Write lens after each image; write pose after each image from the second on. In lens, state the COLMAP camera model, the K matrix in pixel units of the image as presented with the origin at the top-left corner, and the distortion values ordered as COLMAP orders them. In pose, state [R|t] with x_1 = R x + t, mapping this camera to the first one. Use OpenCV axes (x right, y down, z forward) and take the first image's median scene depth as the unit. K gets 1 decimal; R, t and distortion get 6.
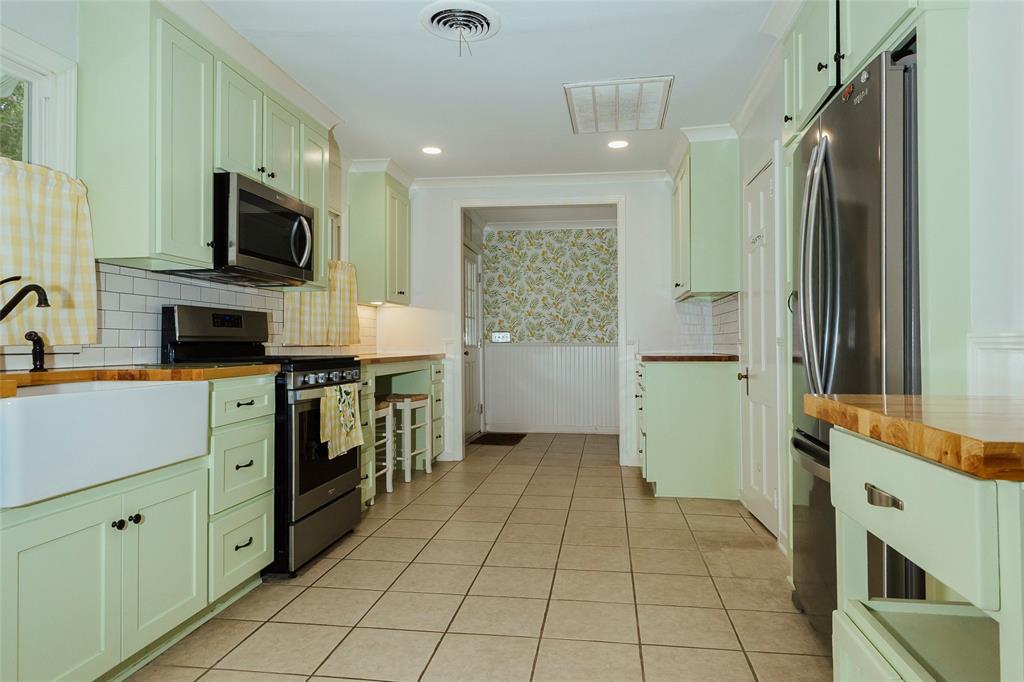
lens RADIAL K [[630.3, 0, 527.1], [0, 630.3, 337.7], [0, 0, 1]] dist [0.020017, -0.001093]
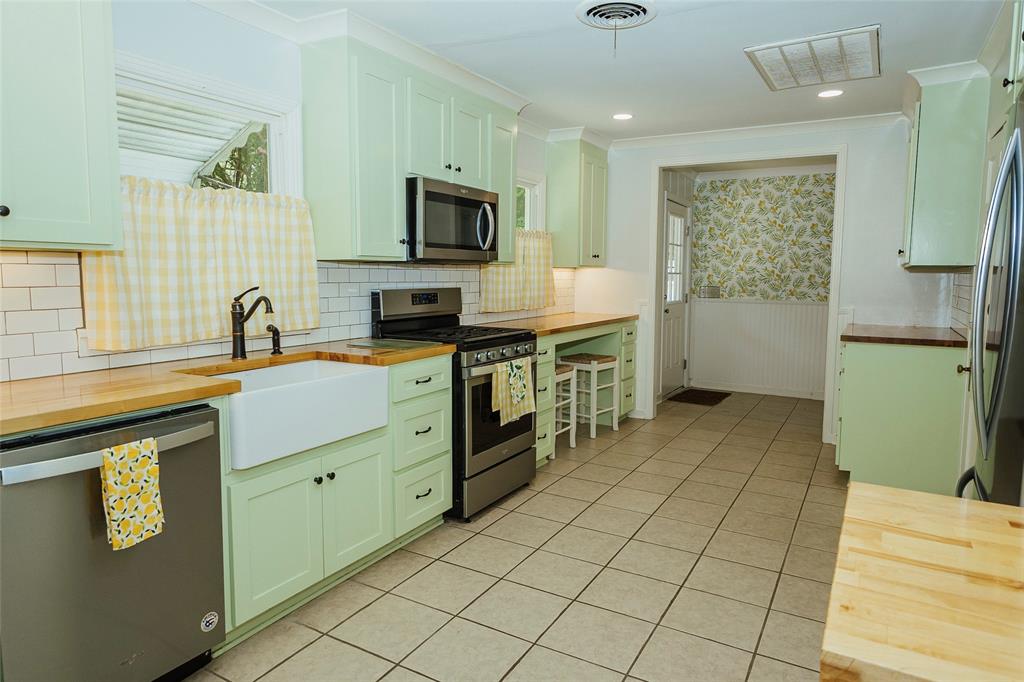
lens RADIAL K [[630.3, 0, 527.1], [0, 630.3, 337.7], [0, 0, 1]] dist [0.020017, -0.001093]
pose [[0.927216, 0.054960, -0.370472, 0.131862], [-0.011446, 0.992871, 0.118647, -0.092043], [0.374351, -0.105771, 0.921235, -0.010477]]
